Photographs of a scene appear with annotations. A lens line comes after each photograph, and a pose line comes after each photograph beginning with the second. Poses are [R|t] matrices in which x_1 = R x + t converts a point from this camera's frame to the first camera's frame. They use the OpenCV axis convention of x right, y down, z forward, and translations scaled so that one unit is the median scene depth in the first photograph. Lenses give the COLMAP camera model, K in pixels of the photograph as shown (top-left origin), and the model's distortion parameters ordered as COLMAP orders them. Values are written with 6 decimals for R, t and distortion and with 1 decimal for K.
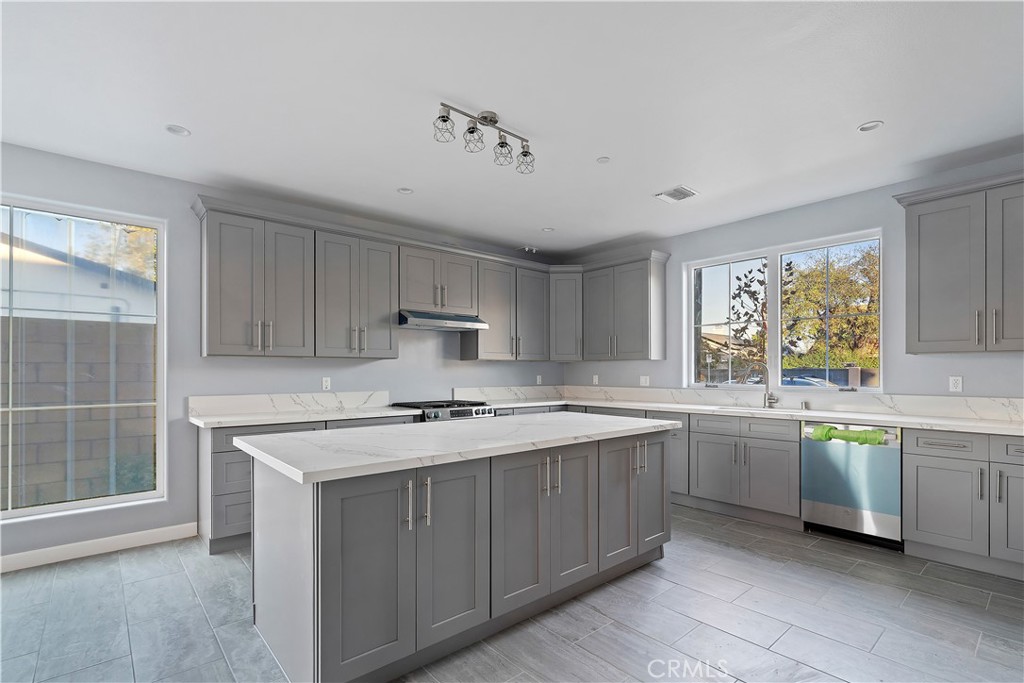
lens RADIAL K [[479.3, 0, 514.1], [0, 479.3, 377.0], [0, 0, 1]] dist [-0.002486, -0.000053]
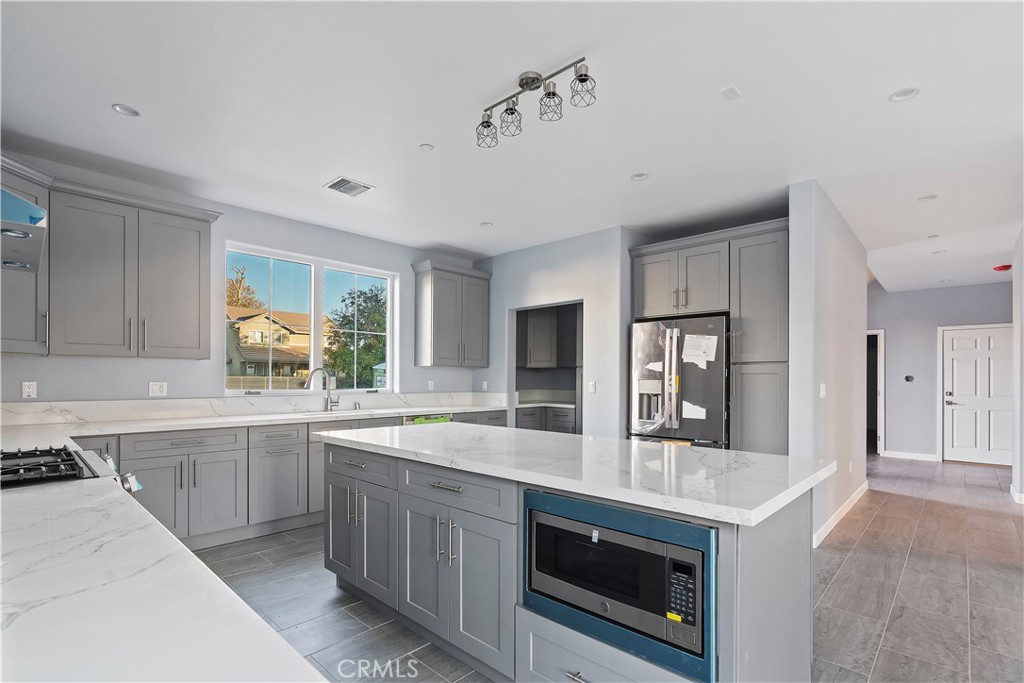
lens RADIAL K [[479.3, 0, 514.1], [0, 479.3, 377.0], [0, 0, 1]] dist [-0.002486, -0.000053]
pose [[-0.097507, 0.002335, 0.995232, -0.562975], [0.004701, 0.999987, -0.001885, -0.006930], [-0.995224, 0.004494, -0.097517, 0.694996]]
